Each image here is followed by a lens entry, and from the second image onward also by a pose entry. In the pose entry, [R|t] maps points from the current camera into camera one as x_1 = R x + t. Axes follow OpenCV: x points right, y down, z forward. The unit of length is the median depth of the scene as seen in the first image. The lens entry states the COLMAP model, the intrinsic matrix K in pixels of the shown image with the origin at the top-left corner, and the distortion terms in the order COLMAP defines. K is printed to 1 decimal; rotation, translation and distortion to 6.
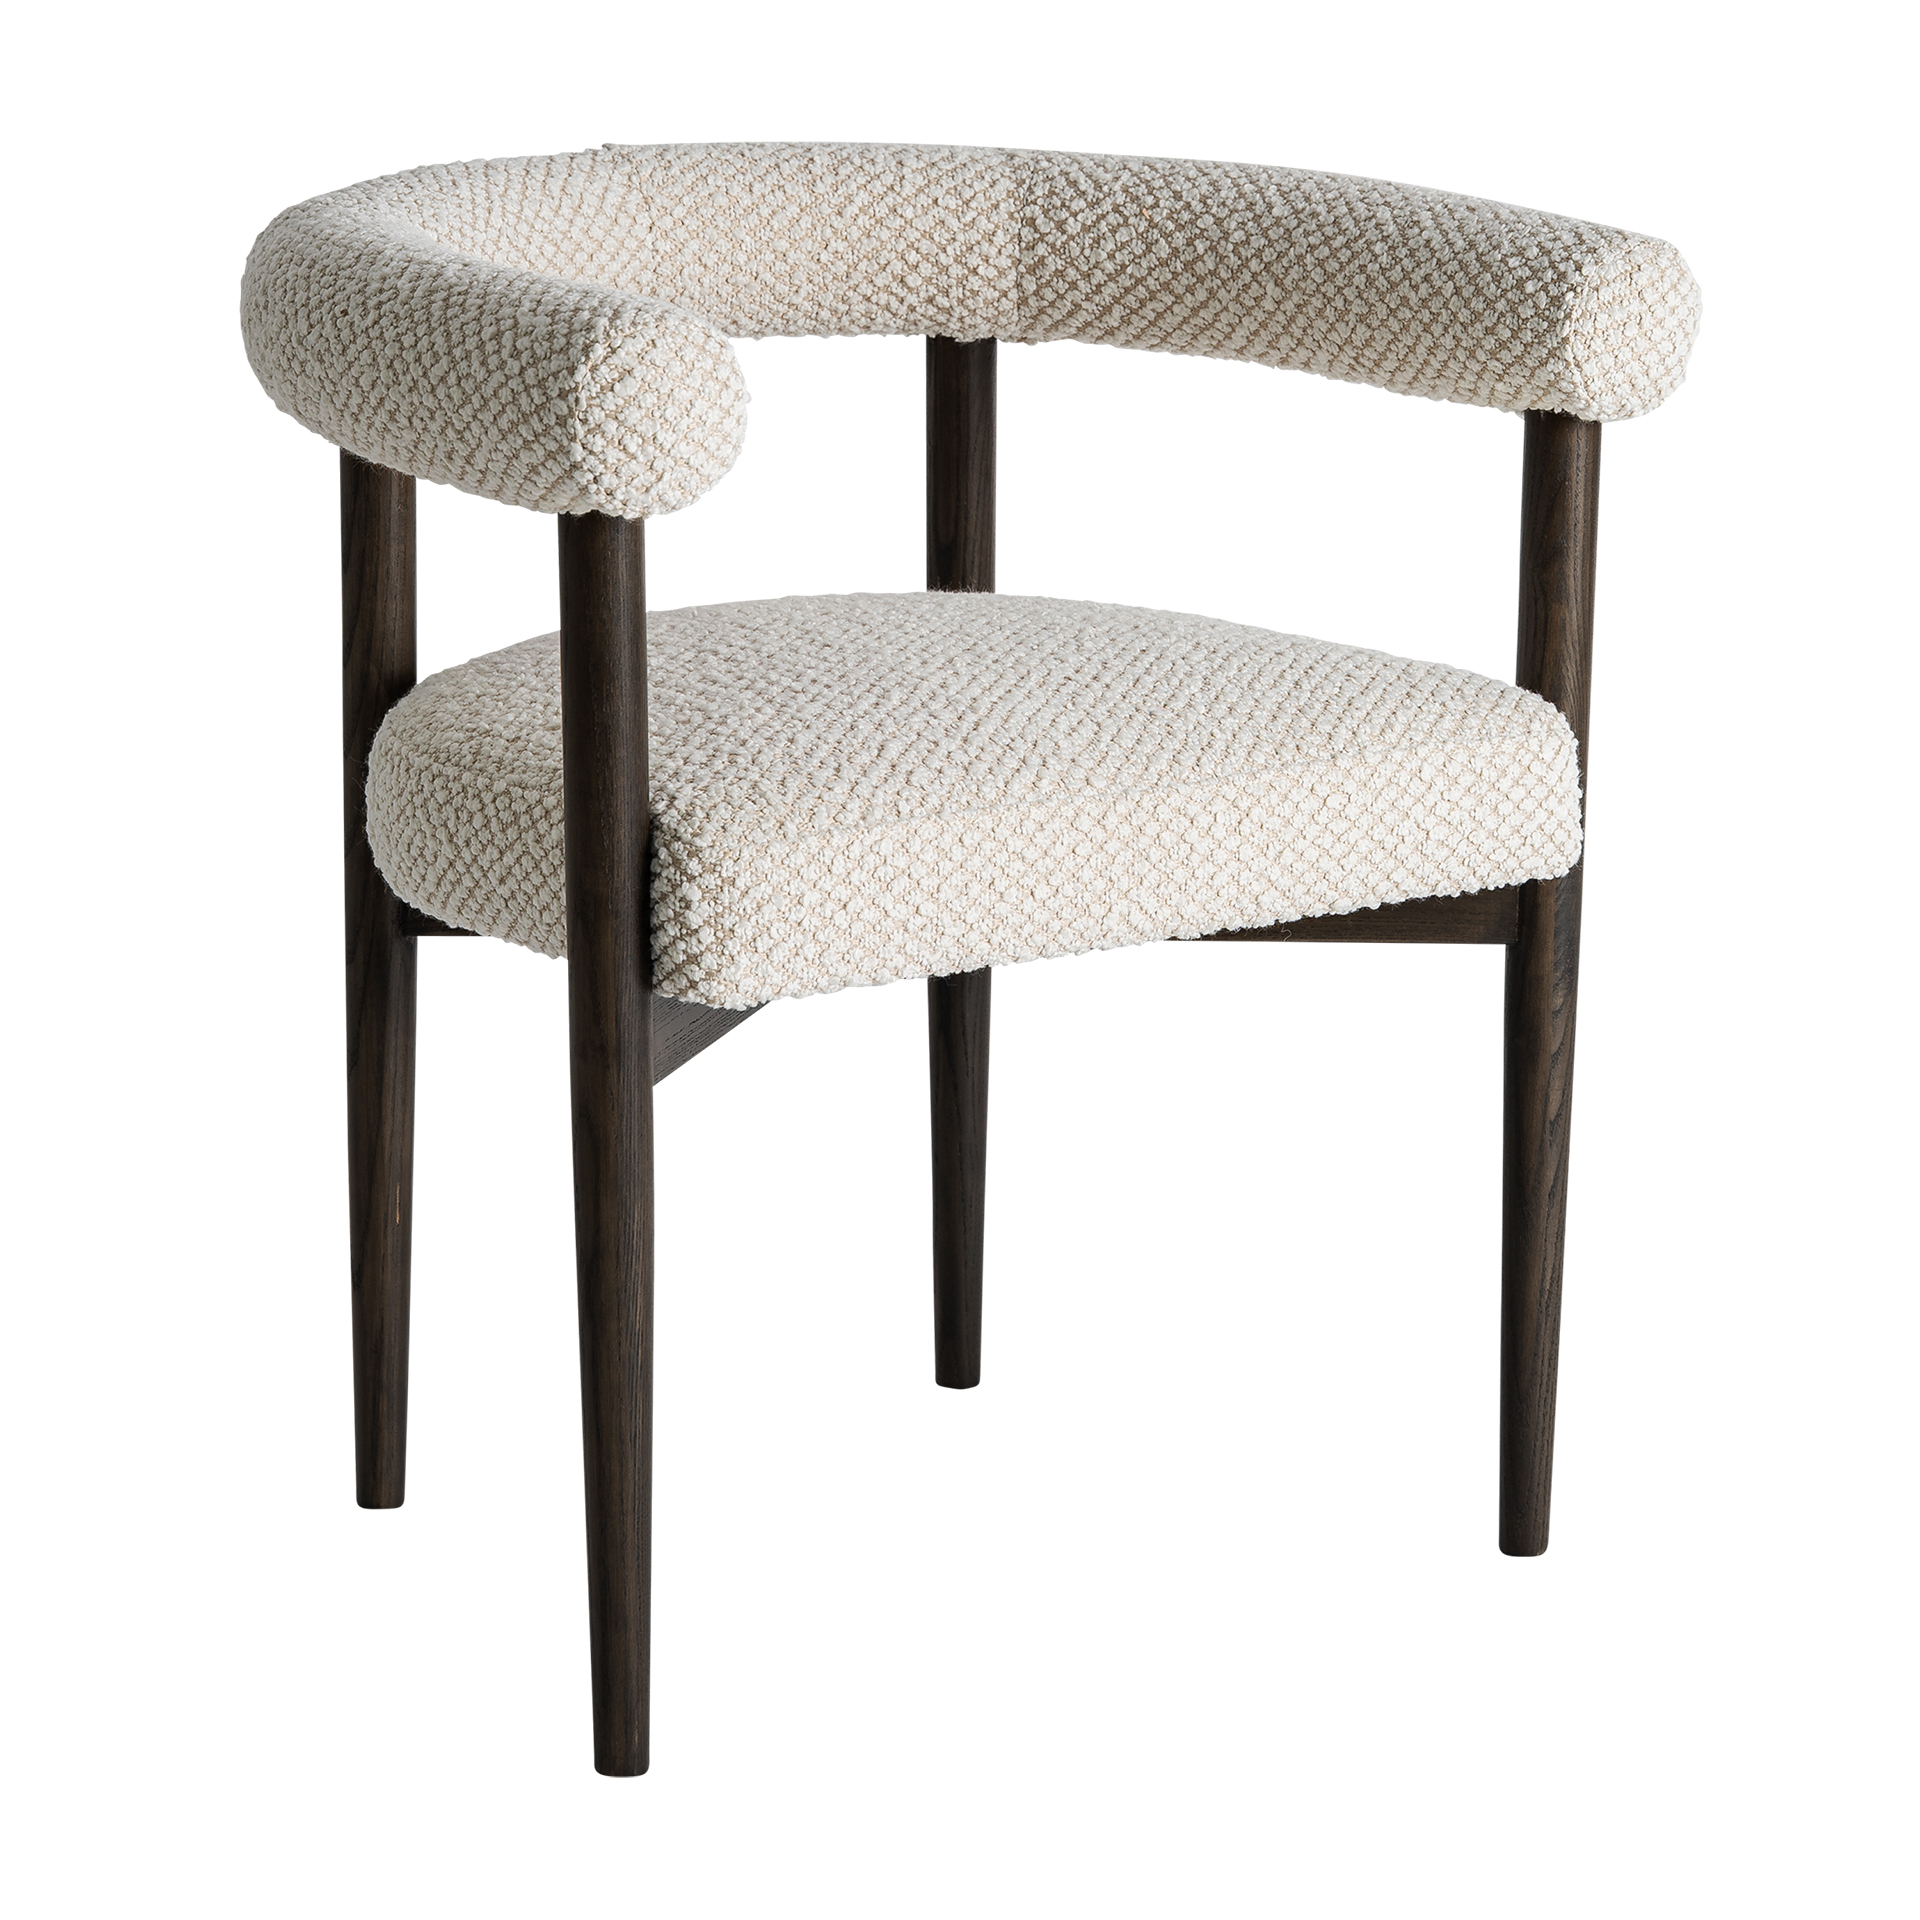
lens RADIAL K [[6196.2, 0, 960.0], [0, 6196.2, 960.0], [0, 0, 1]] dist [0.102348, 0.479438]
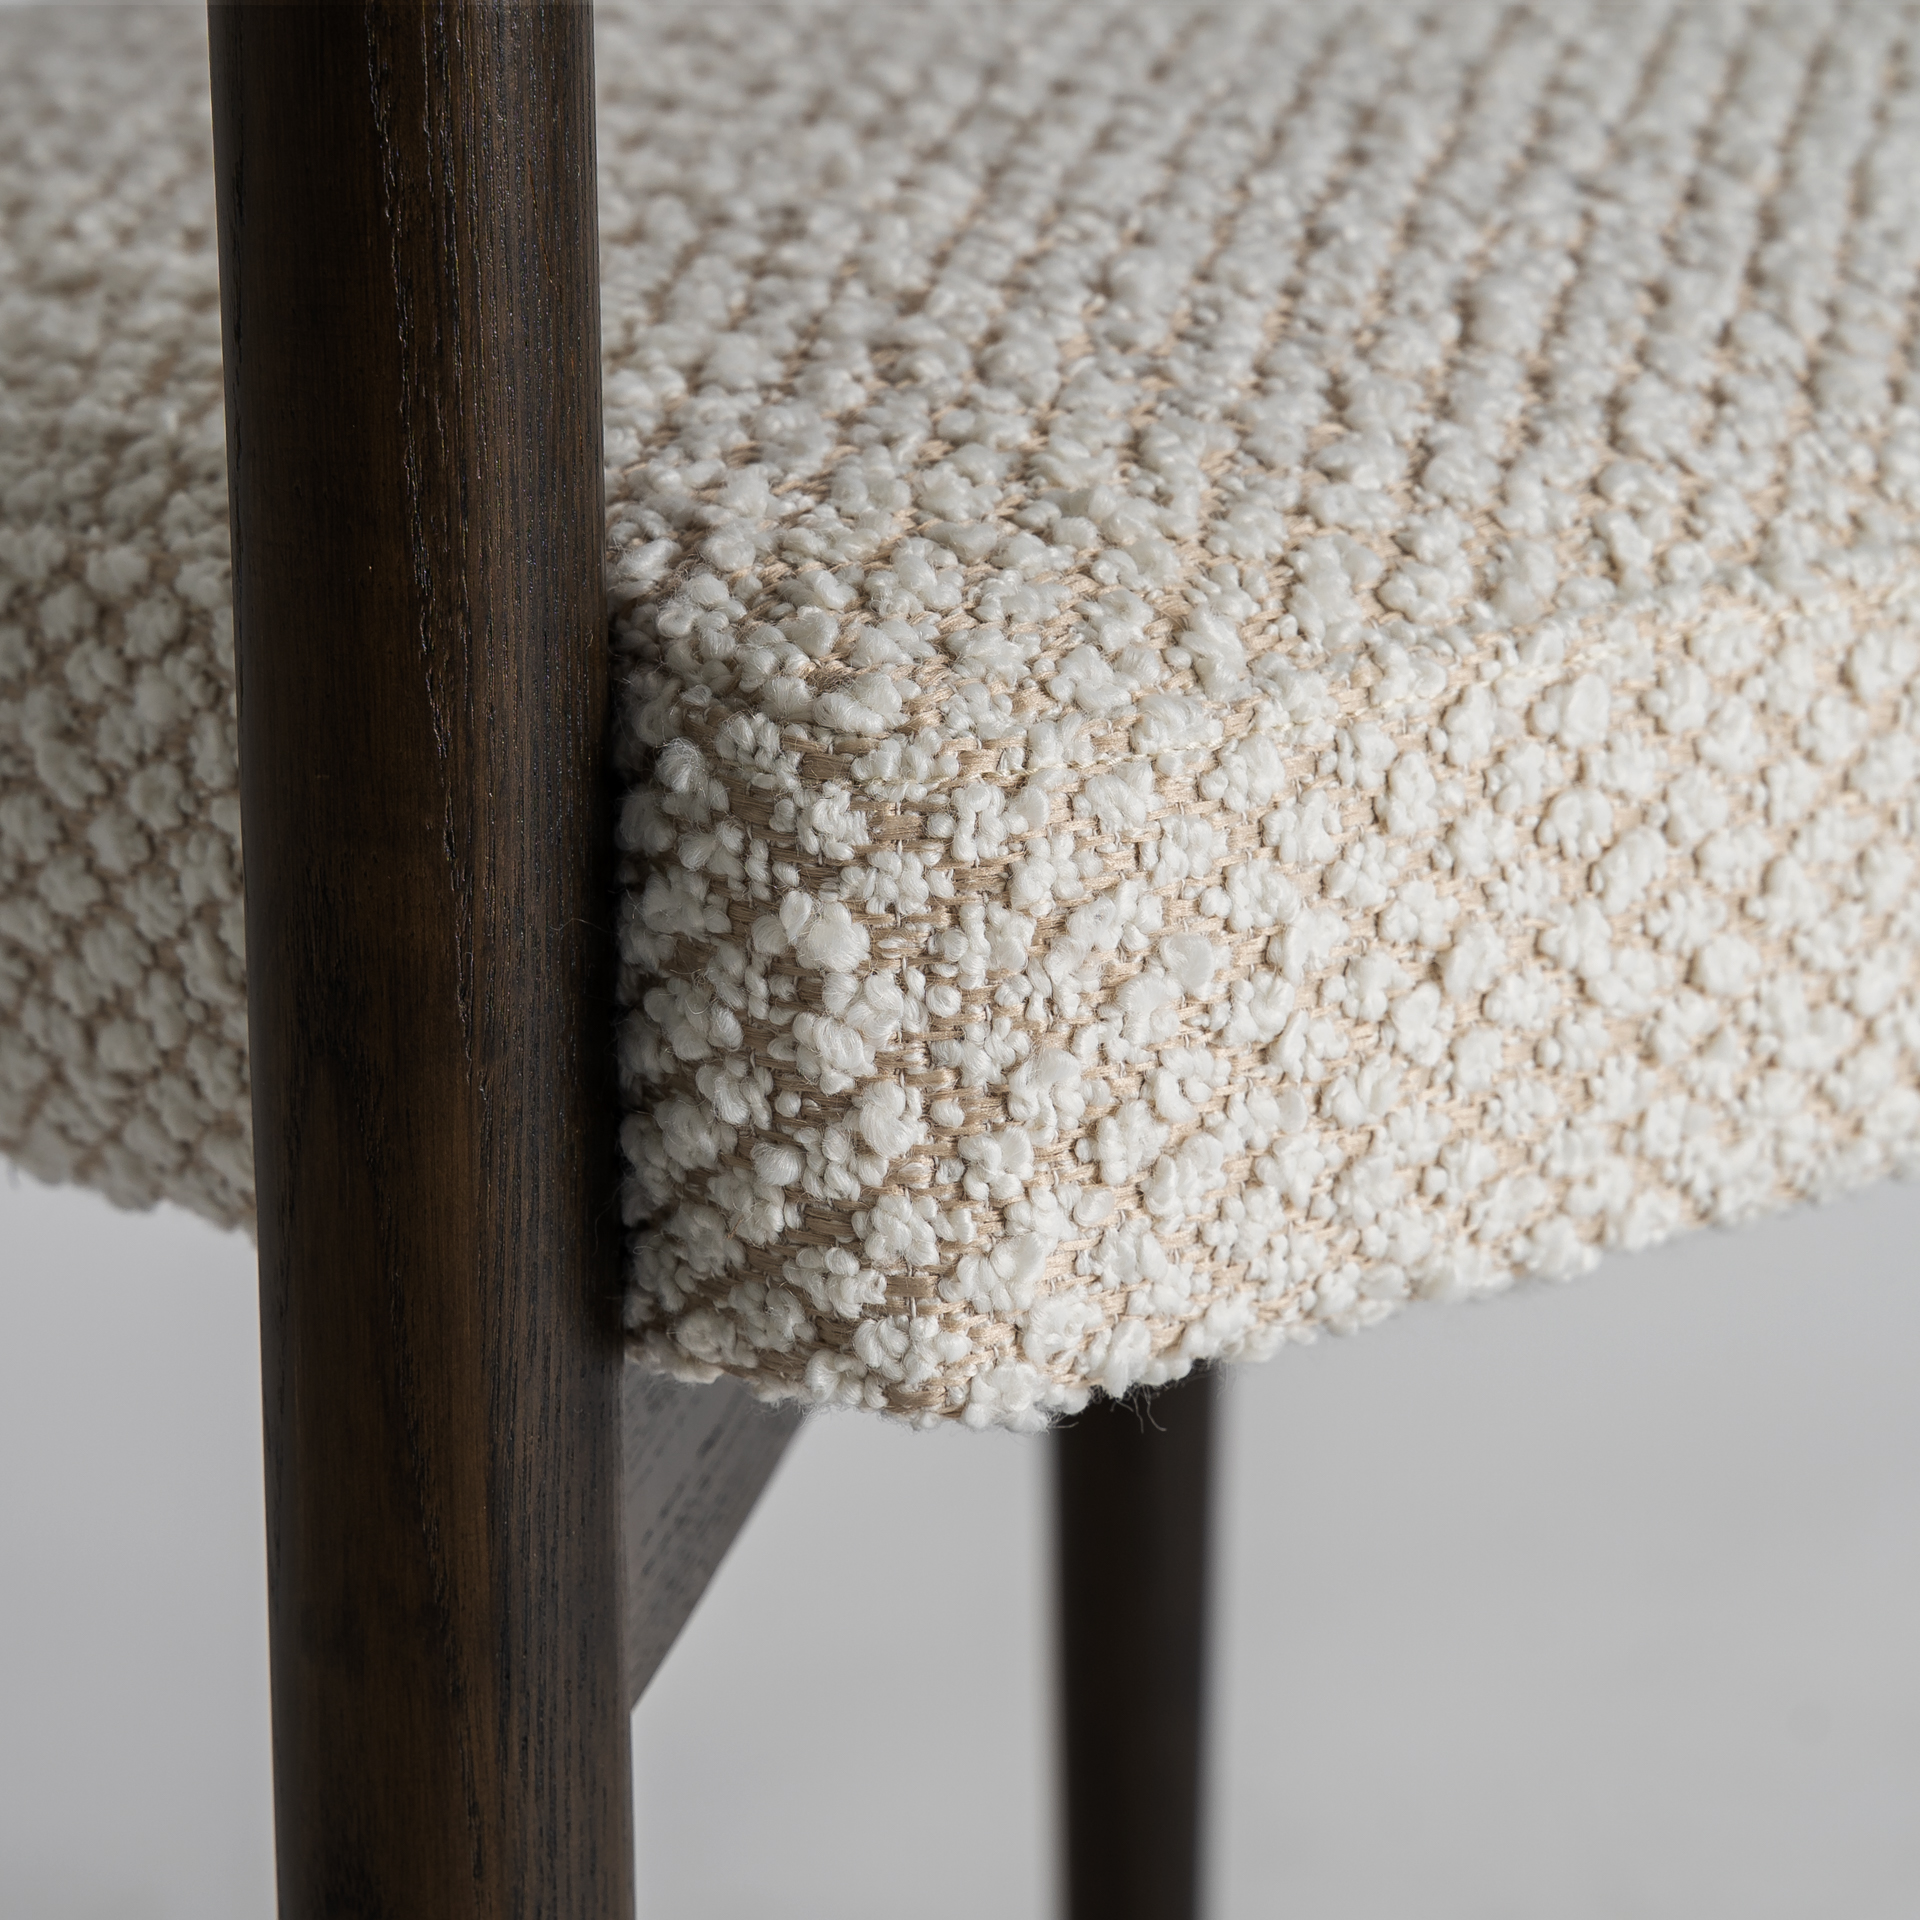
lens RADIAL K [[8393.2, 0, 960.0], [0, 8393.2, 960.0], [0, 0, 1]] dist [0.121549, -2.765006]
pose [[0.992498, -0.033851, 0.117483, -0.074113], [0.032933, 0.999410, 0.009744, -0.012720], [-0.117744, -0.005802, 0.993027, 0.687839]]
